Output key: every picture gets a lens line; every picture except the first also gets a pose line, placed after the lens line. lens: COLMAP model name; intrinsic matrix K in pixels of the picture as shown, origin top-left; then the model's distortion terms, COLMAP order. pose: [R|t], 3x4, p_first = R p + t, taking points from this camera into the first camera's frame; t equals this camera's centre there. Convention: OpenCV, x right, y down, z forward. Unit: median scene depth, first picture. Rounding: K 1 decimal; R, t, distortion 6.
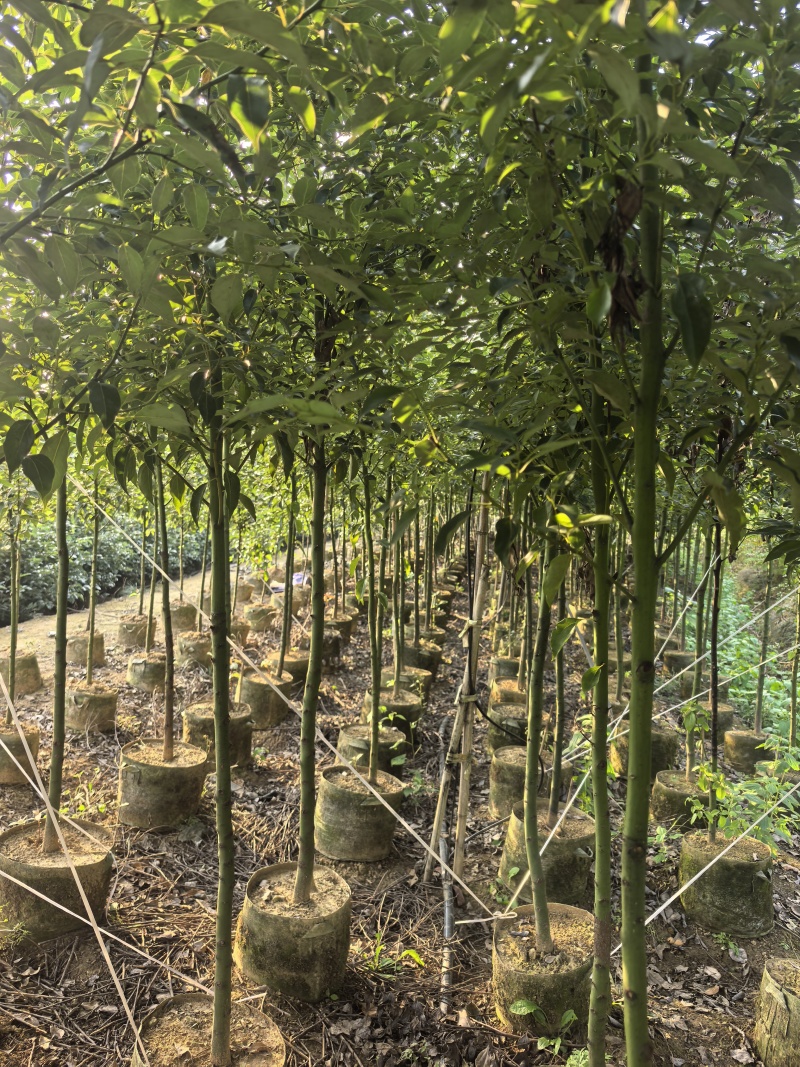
lens RADIAL K [[842.5, 0, 398.2], [0, 842.5, 530.9], [0, 0, 1]] dist [0.000153, -0.003058]
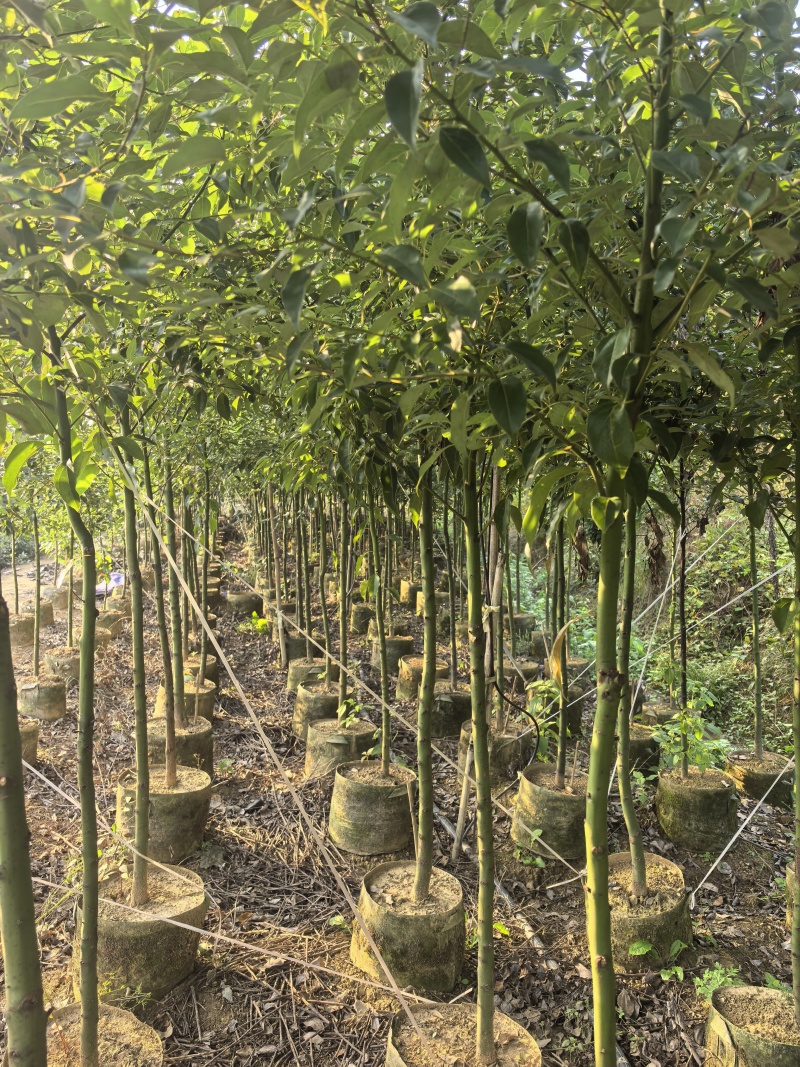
lens RADIAL K [[842.5, 0, 396.9], [0, 842.5, 534.2], [0, 0, 1]] dist [0.000153, -0.003058]
pose [[0.944230, -0.070071, 0.321744, -0.413920], [0.060221, 0.997364, 0.040479, -0.036607], [-0.323733, -0.018846, 0.945961, 0.057291]]
